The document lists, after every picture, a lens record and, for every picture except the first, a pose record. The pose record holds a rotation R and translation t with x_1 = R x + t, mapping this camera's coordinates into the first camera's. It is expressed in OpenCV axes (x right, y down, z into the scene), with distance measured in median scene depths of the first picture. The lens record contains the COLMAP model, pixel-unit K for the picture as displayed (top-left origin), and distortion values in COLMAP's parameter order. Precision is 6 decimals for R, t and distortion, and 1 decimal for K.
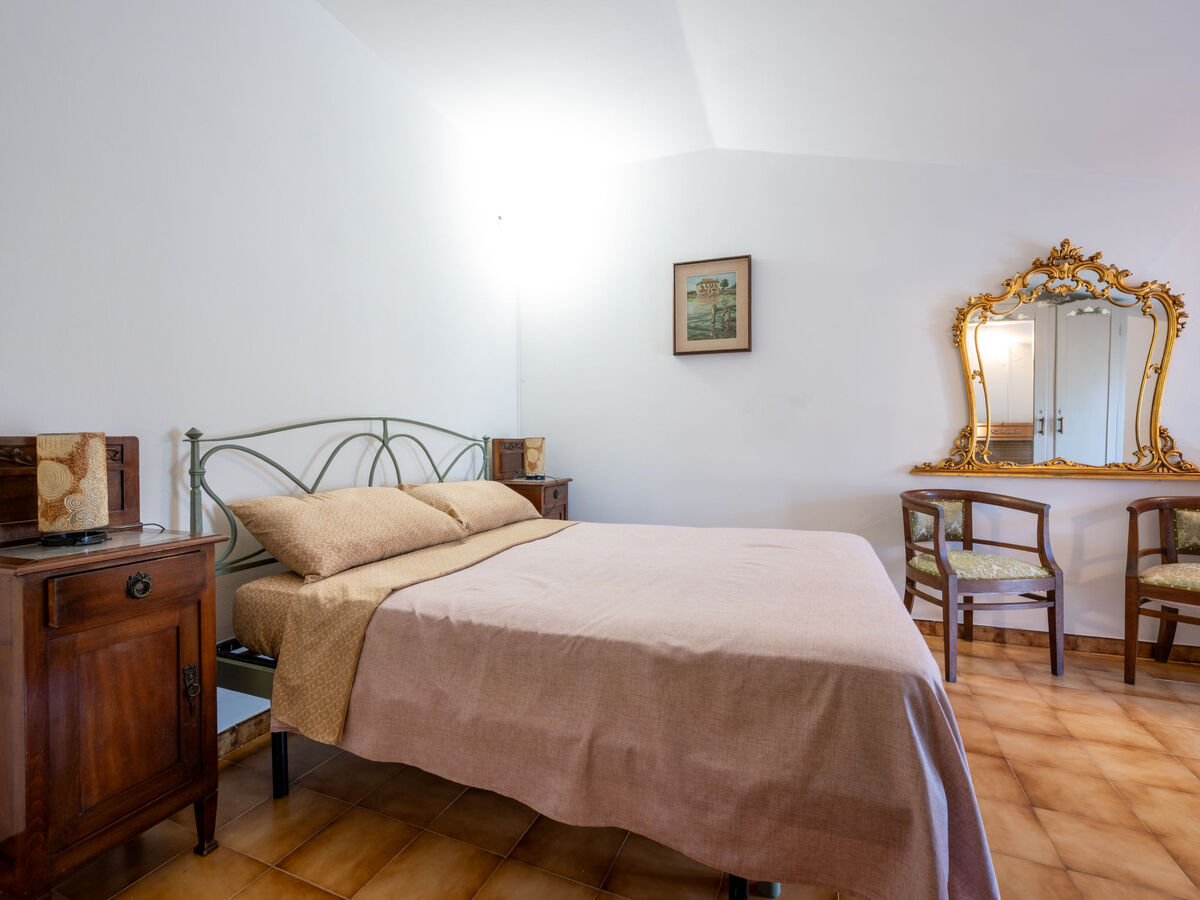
lens RADIAL K [[574.5, 0, 597.2], [0, 574.5, 439.2], [0, 0, 1]] dist [0.000661, -0.000931]
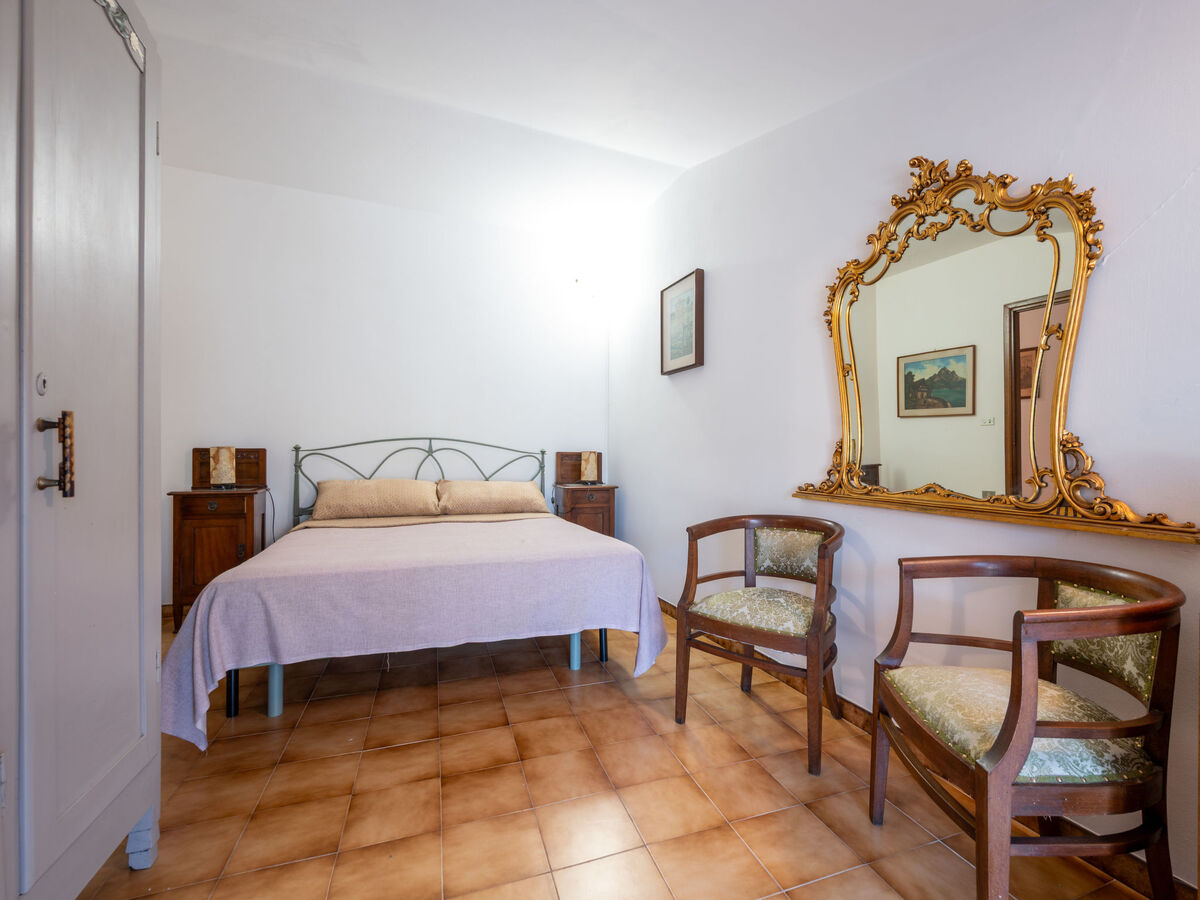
lens RADIAL K [[533.0, 0, 601.3], [0, 533.0, 457.1], [0, 0, 1]] dist [-0.000780, -0.001727]
pose [[0.683767, 0.012247, -0.729597, 1.055835], [-0.008483, 0.999925, 0.008835, -0.000743], [0.729651, 0.000149, 0.683820, 0.314311]]
